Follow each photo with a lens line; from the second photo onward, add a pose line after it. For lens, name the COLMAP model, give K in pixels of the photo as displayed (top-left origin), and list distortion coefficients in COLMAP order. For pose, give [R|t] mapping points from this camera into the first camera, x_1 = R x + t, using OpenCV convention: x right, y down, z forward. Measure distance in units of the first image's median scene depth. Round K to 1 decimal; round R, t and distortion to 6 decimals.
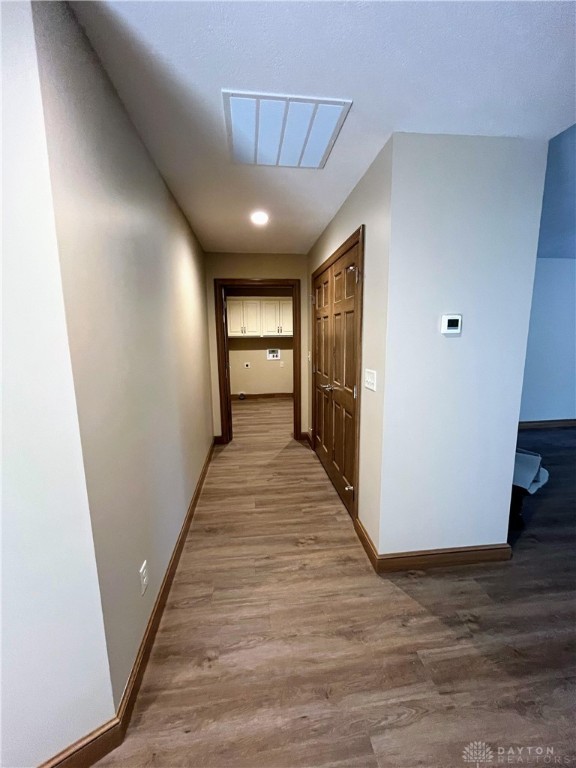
lens RADIAL K [[312.3, 0, 288.3], [0, 312.3, 383.5], [0, 0, 1]] dist [-0.000399, -0.000912]
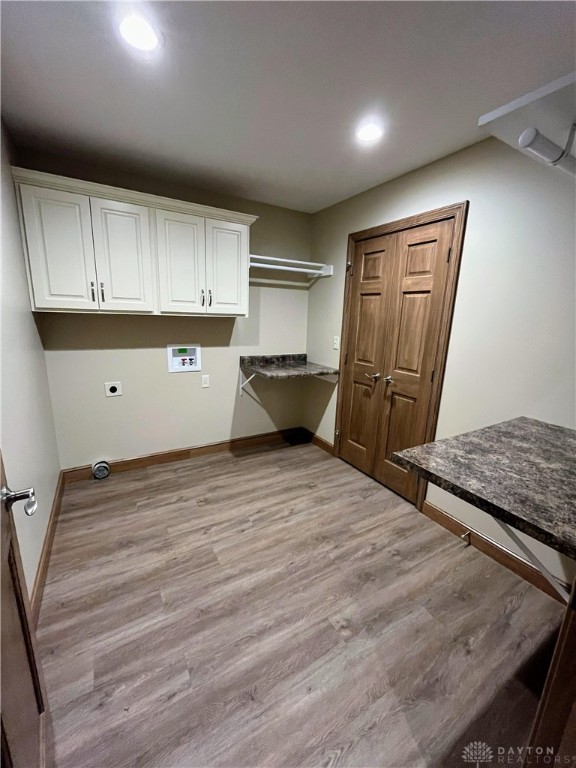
lens RADIAL K [[312.3, 0, 290.0], [0, 312.3, 384.4], [0, 0, 1]] dist [-0.000399, -0.000912]
pose [[0.911456, -0.040807, 0.409370, -0.095855], [0.013919, 0.997557, 0.068450, -0.090706], [-0.411163, -0.056691, 0.909797, 0.599263]]
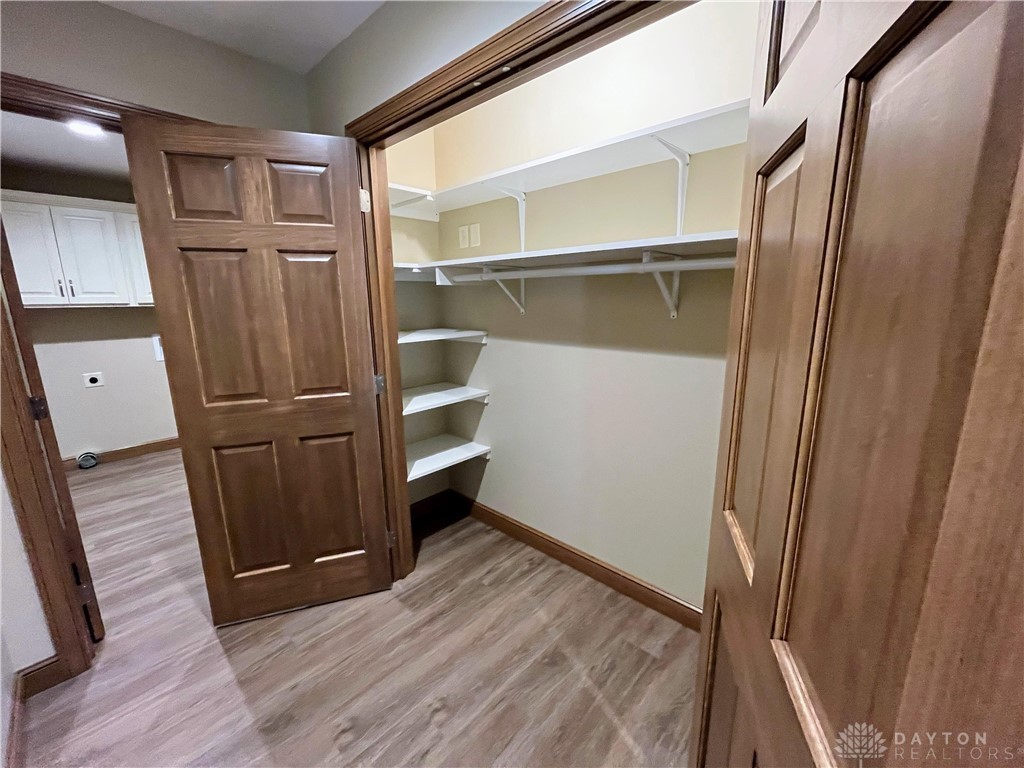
lens RADIAL K [[416.4, 0, 511.9], [0, 416.4, 387.0], [0, 0, 1]] dist [-0.000399, -0.000912]
pose [[0.763084, -0.121920, 0.634695, -0.066482], [0.097732, 0.992521, 0.073154, -0.037446], [-0.638867, 0.006207, 0.769292, 0.277084]]
